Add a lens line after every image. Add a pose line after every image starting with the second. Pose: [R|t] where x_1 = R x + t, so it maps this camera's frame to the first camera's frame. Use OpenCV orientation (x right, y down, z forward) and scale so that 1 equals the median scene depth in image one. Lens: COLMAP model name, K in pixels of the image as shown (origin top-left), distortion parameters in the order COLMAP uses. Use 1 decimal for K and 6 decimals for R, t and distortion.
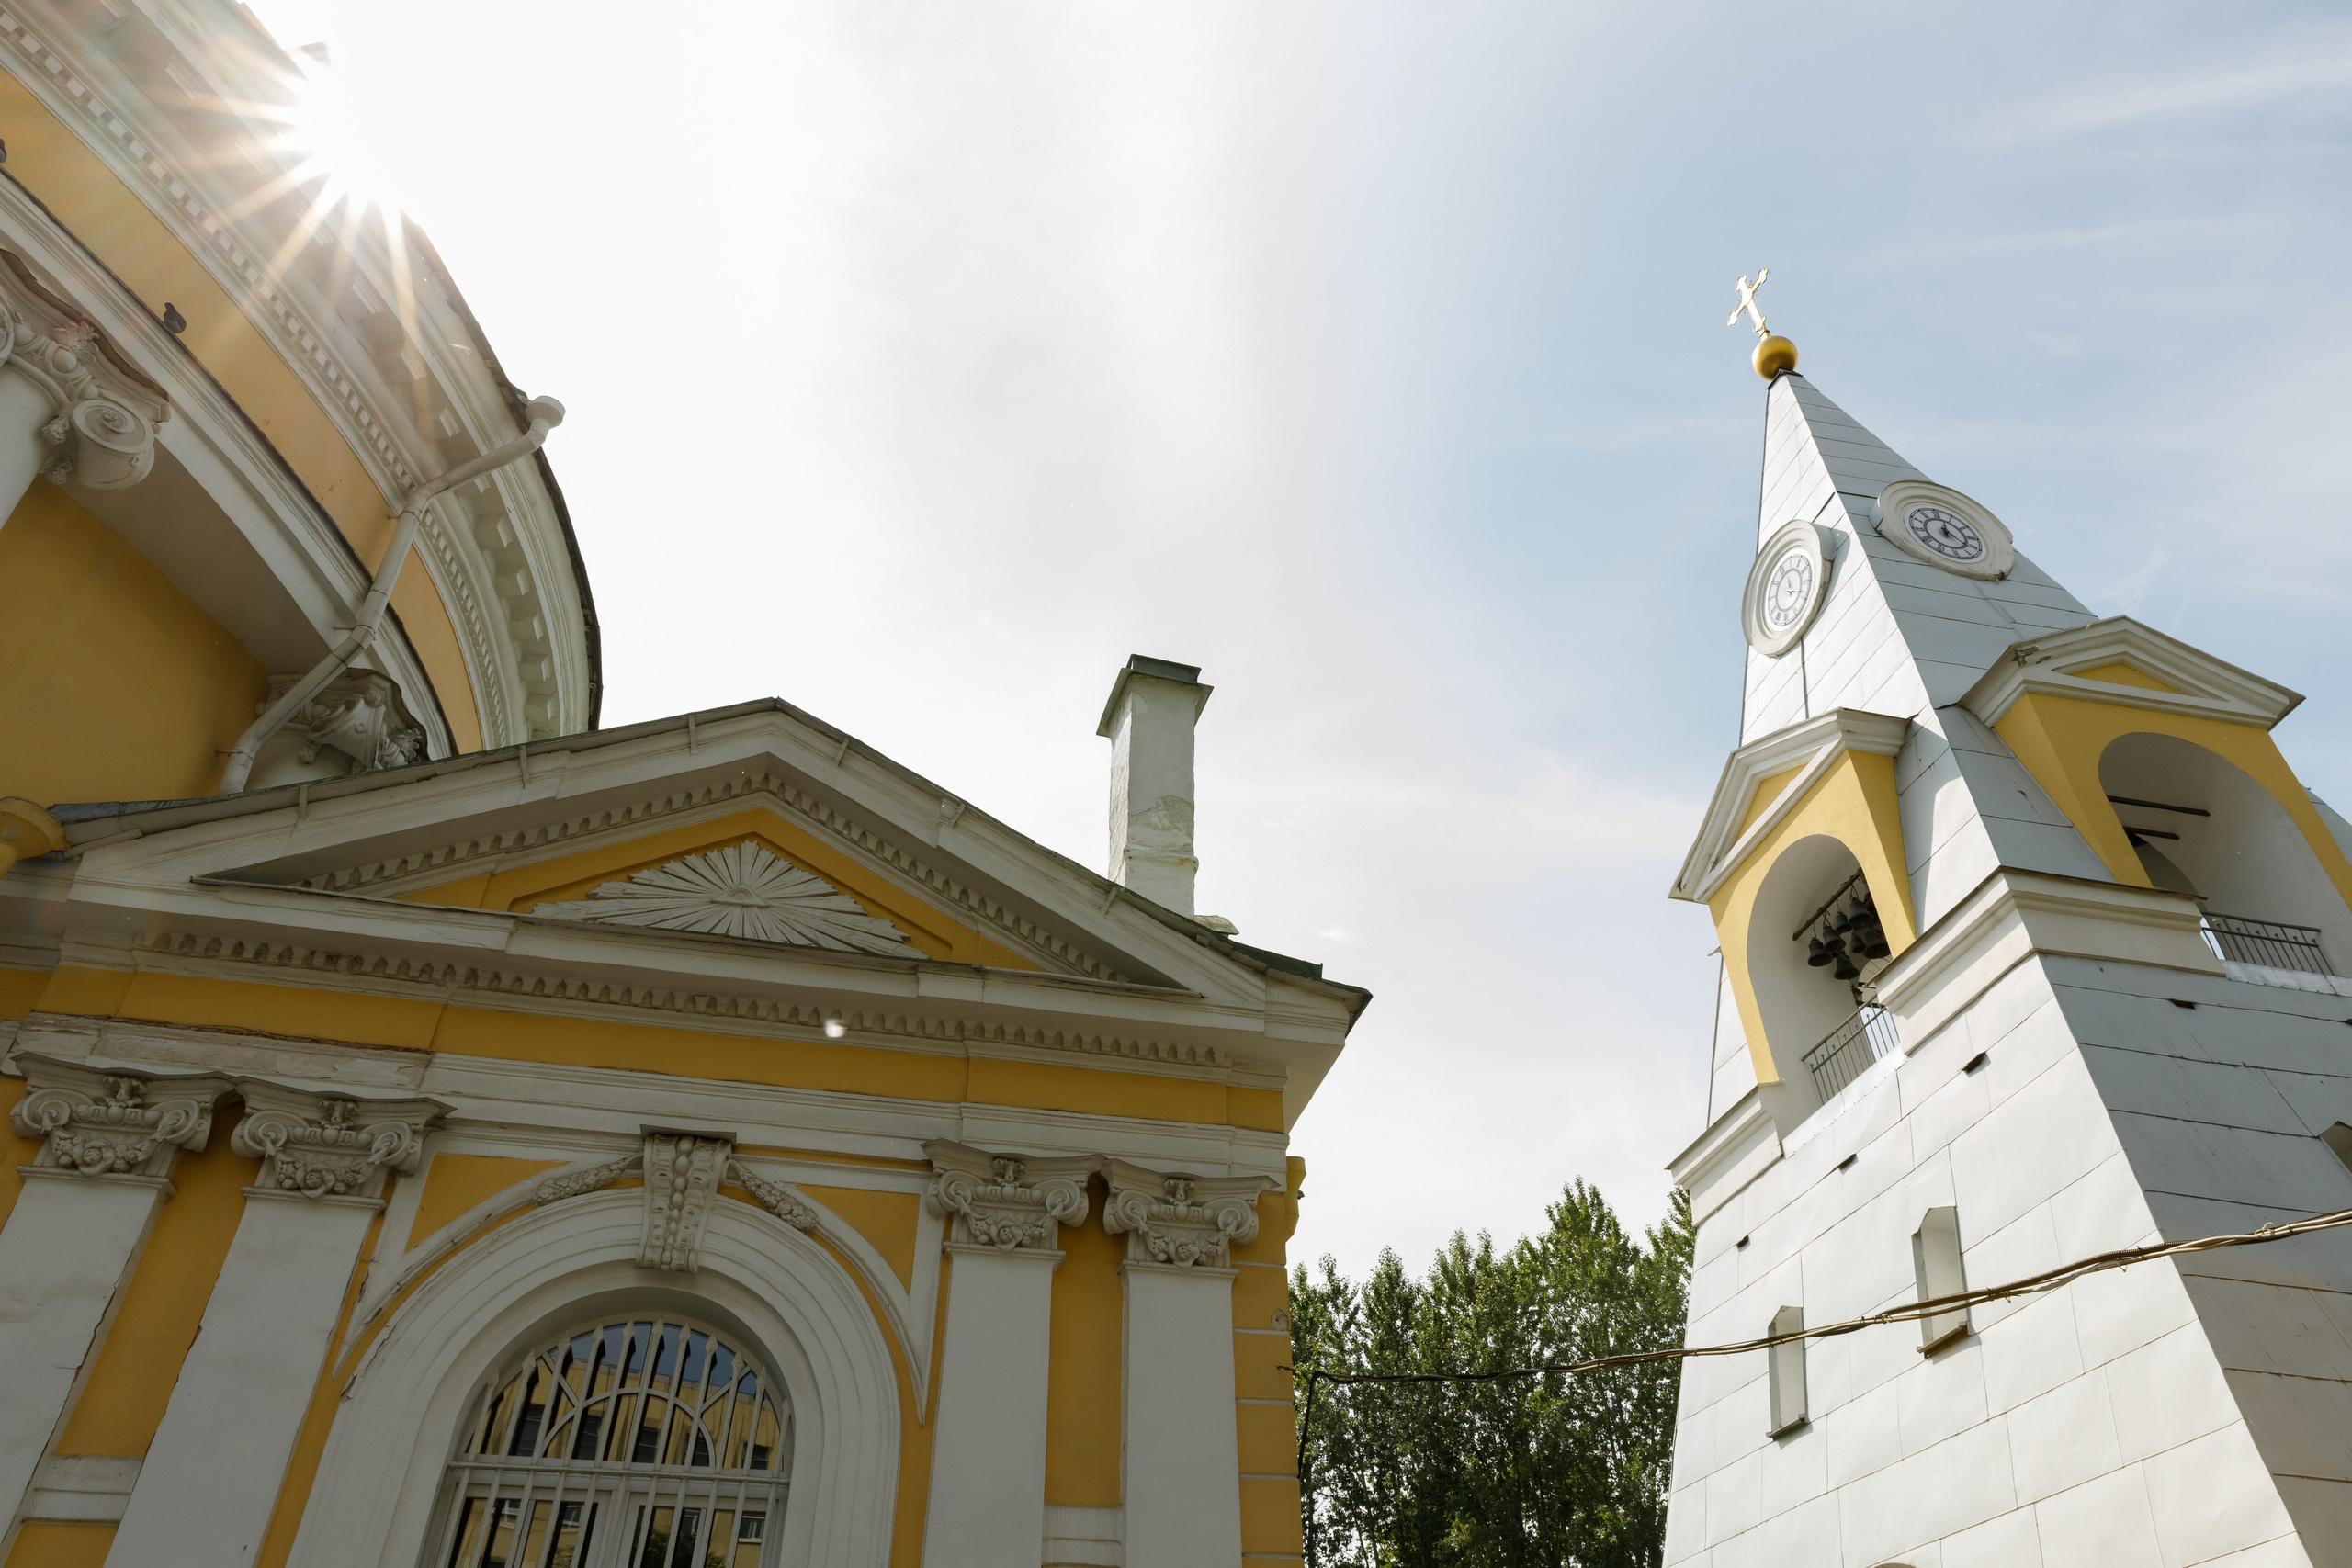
lens RADIAL K [[1480.5, 0, 1178.9], [0, 1480.5, 816.9], [0, 0, 1]] dist [0.007479, 0.000569]
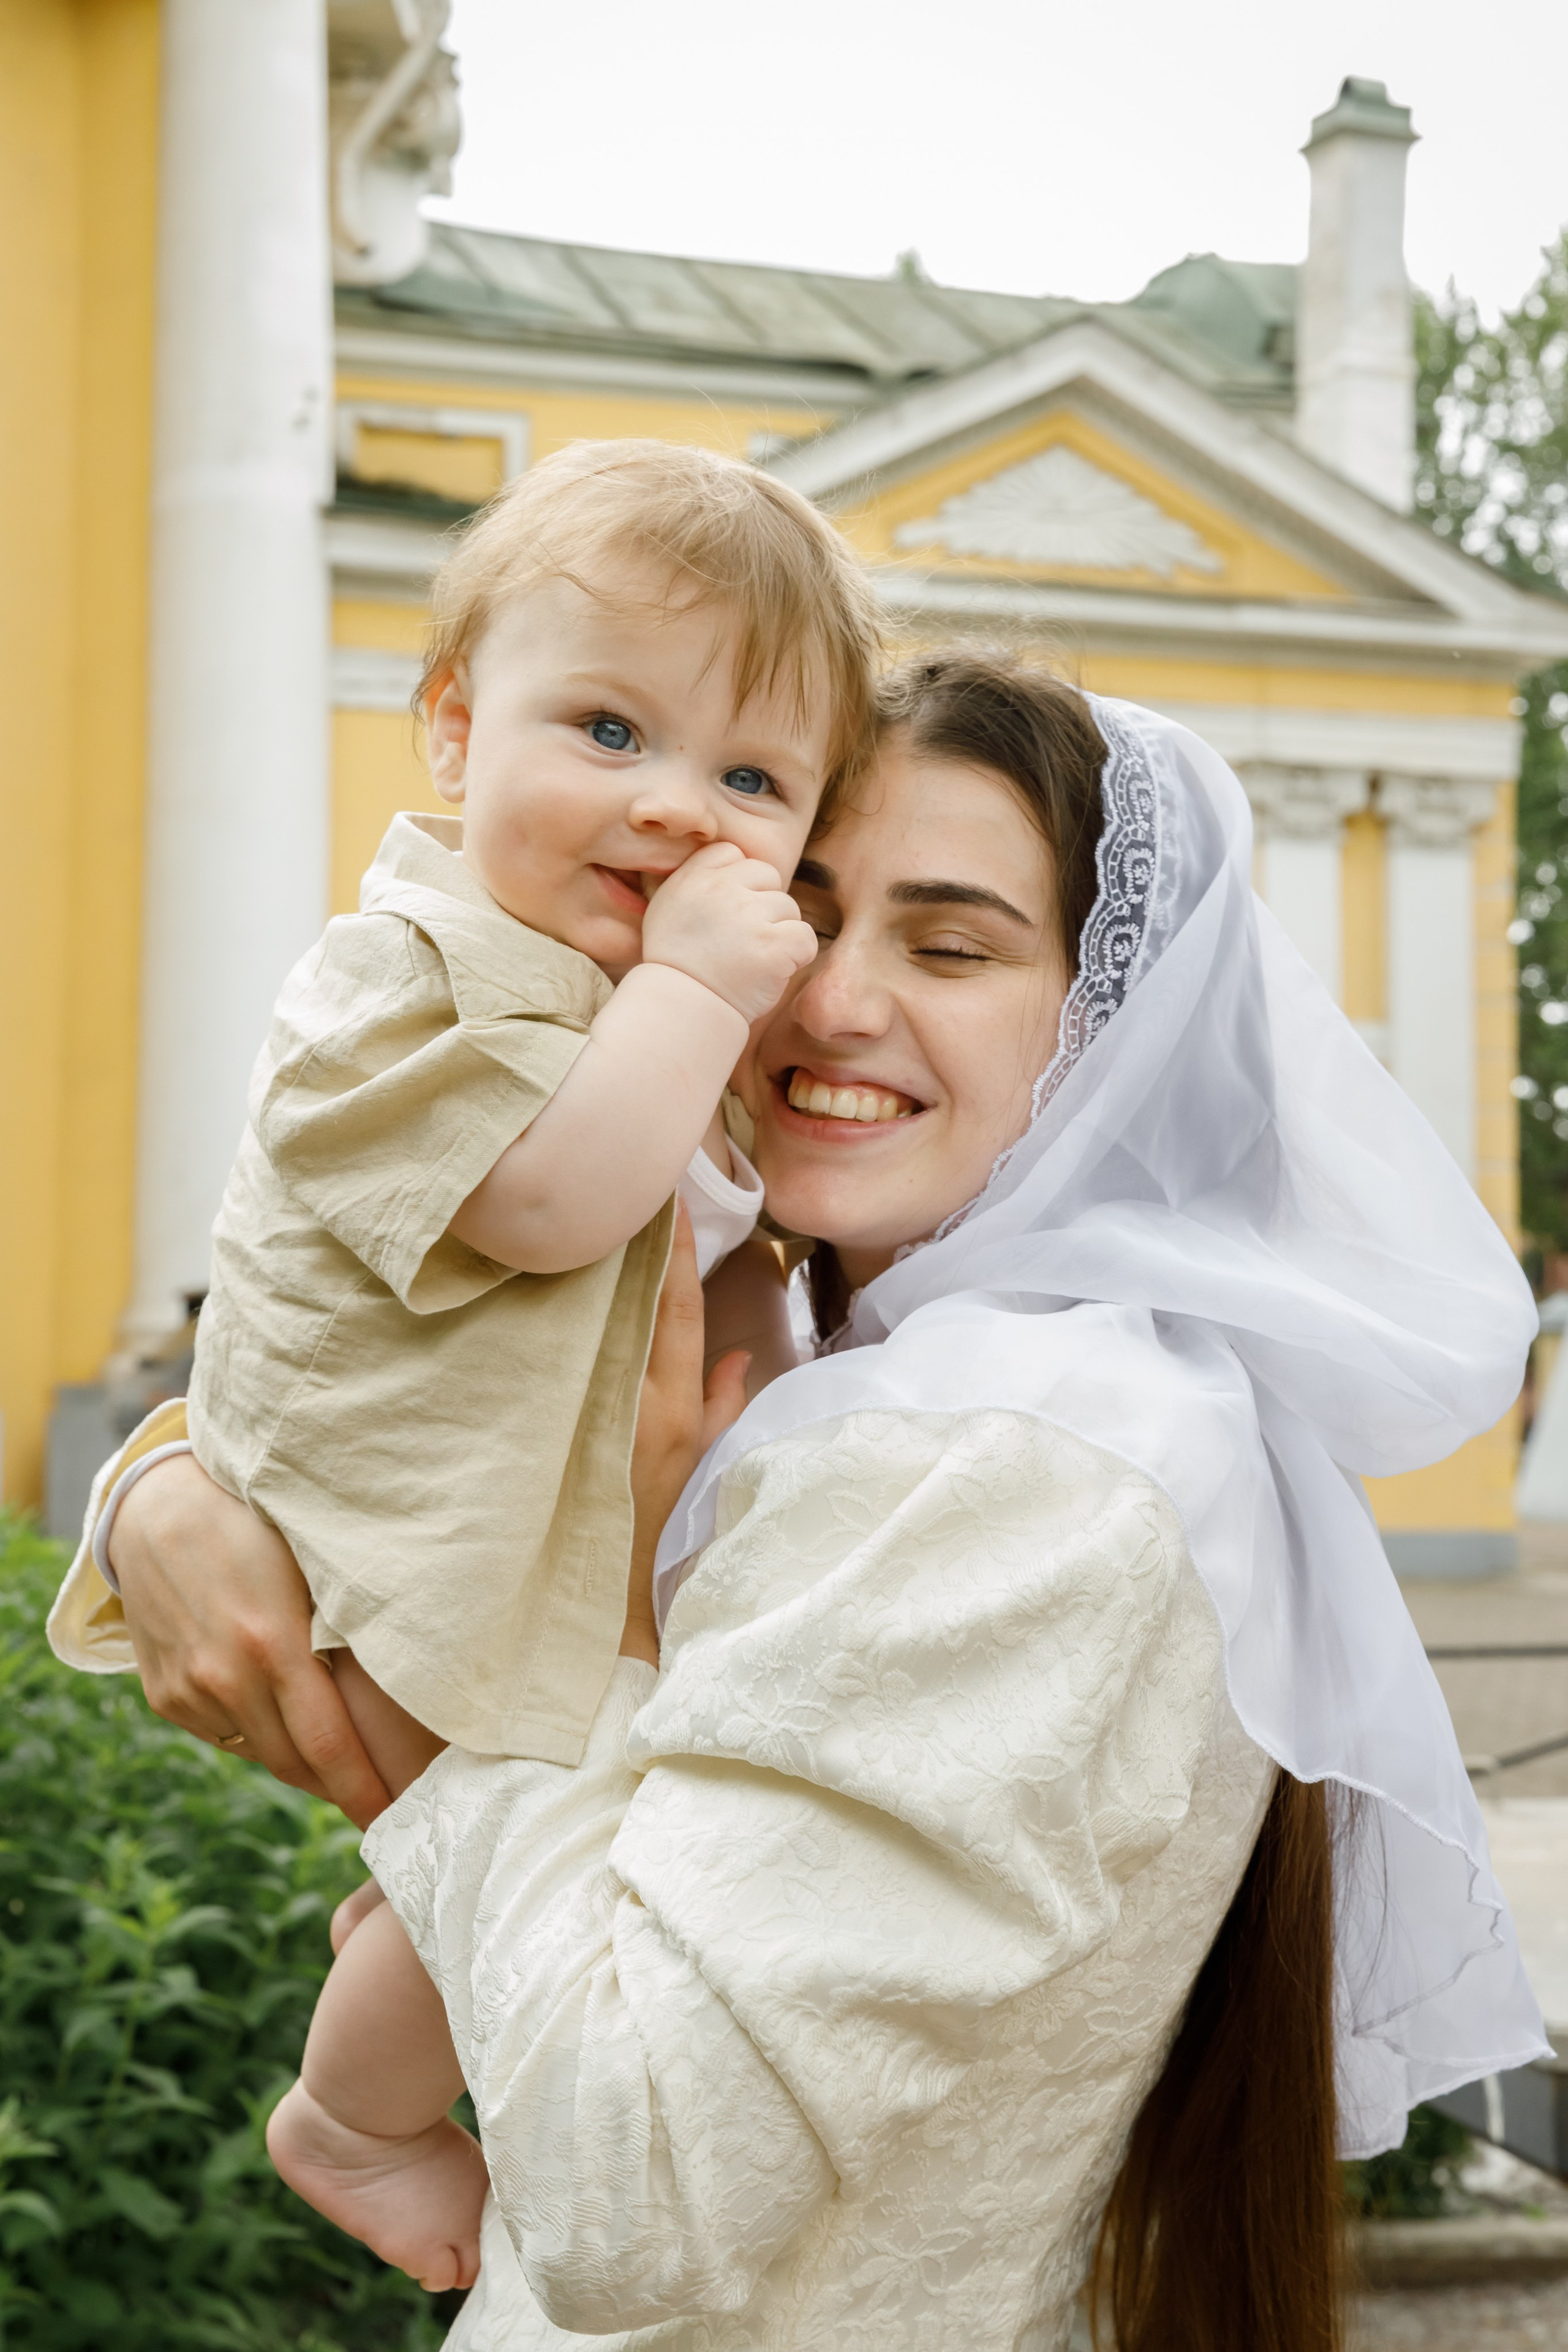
lens RADIAL K [[3776.8, 0, 782.8], [0, 3776.8, 1146.1], [0, 0, 1]] dist [-0.028904, 0.216517]
pose [[0.995518, 0.017347, 0.092966, -0.732518], [-0.066874, 0.824214, 0.562316, -1.085101], [-0.066870, -0.566013, 0.821680, -1.500932]]
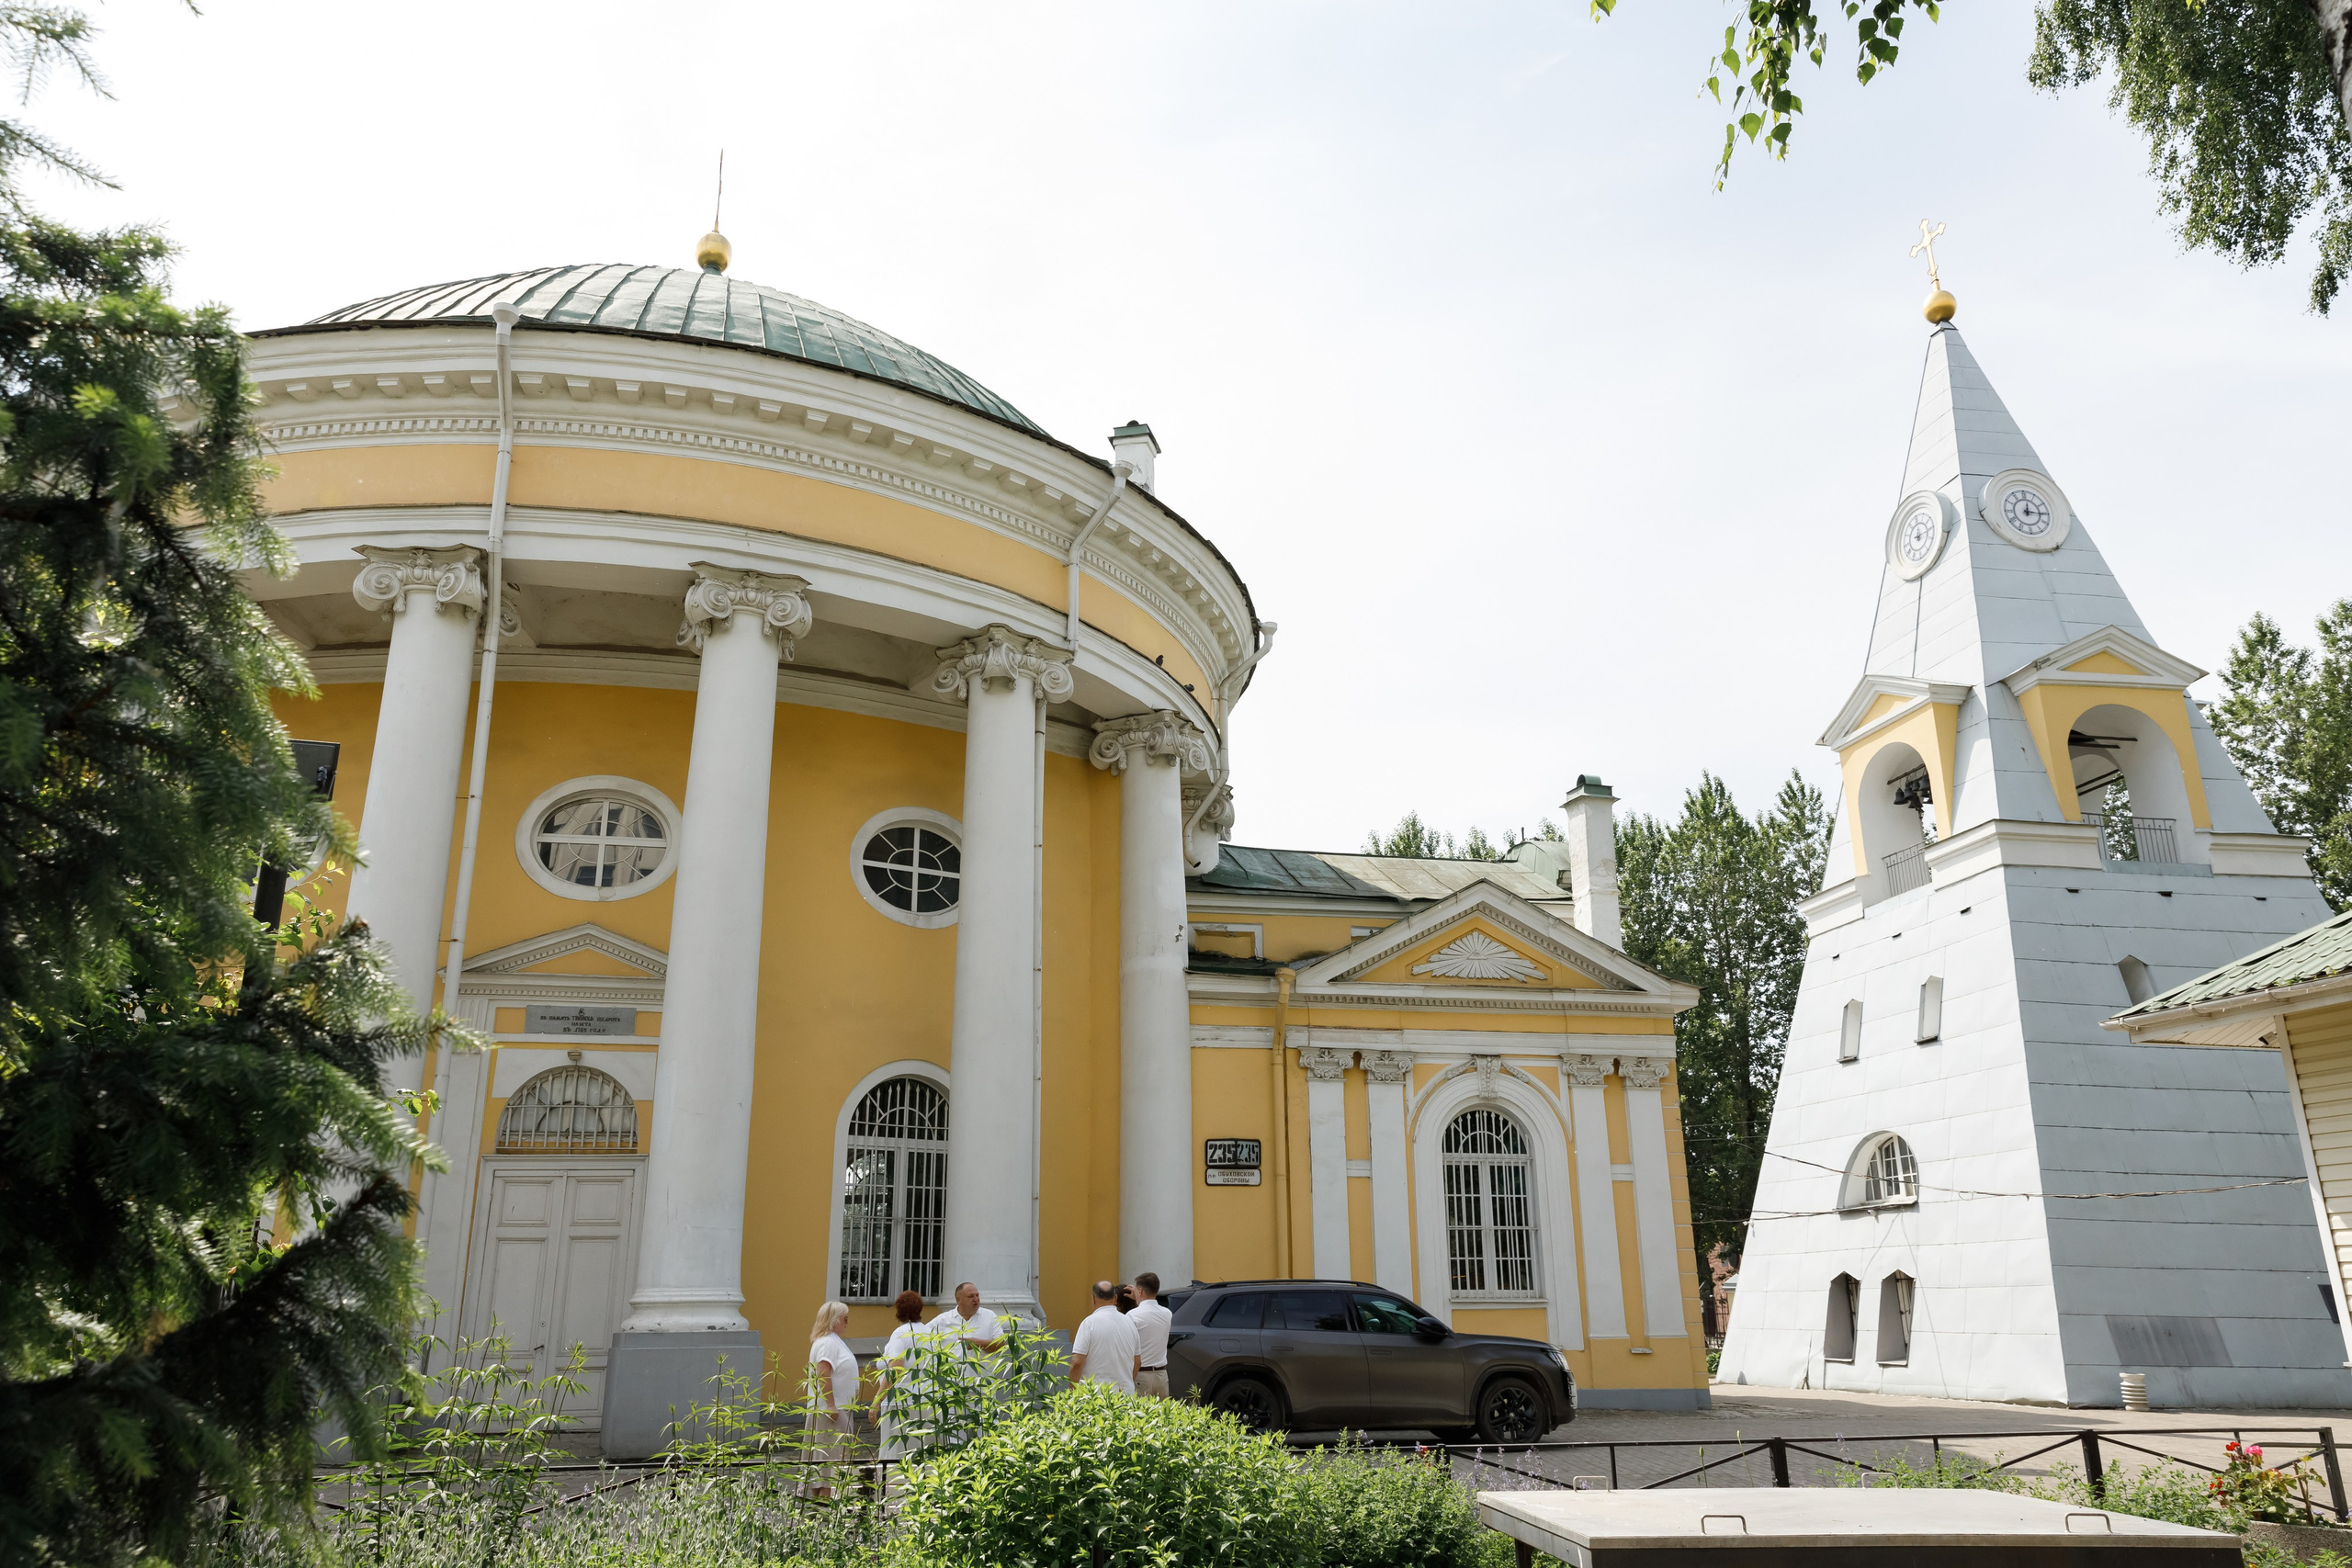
lens RADIAL K [[1663.6, 0, 1160.4], [0, 1663.6, 785.9], [0, 0, 1]] dist [0.025627, -0.002737]
pose [[0.999425, -0.011451, -0.031928, -0.761007], [0.021934, 0.936192, 0.350803, -1.299640], [0.025873, -0.351302, 0.935905, -1.735243]]
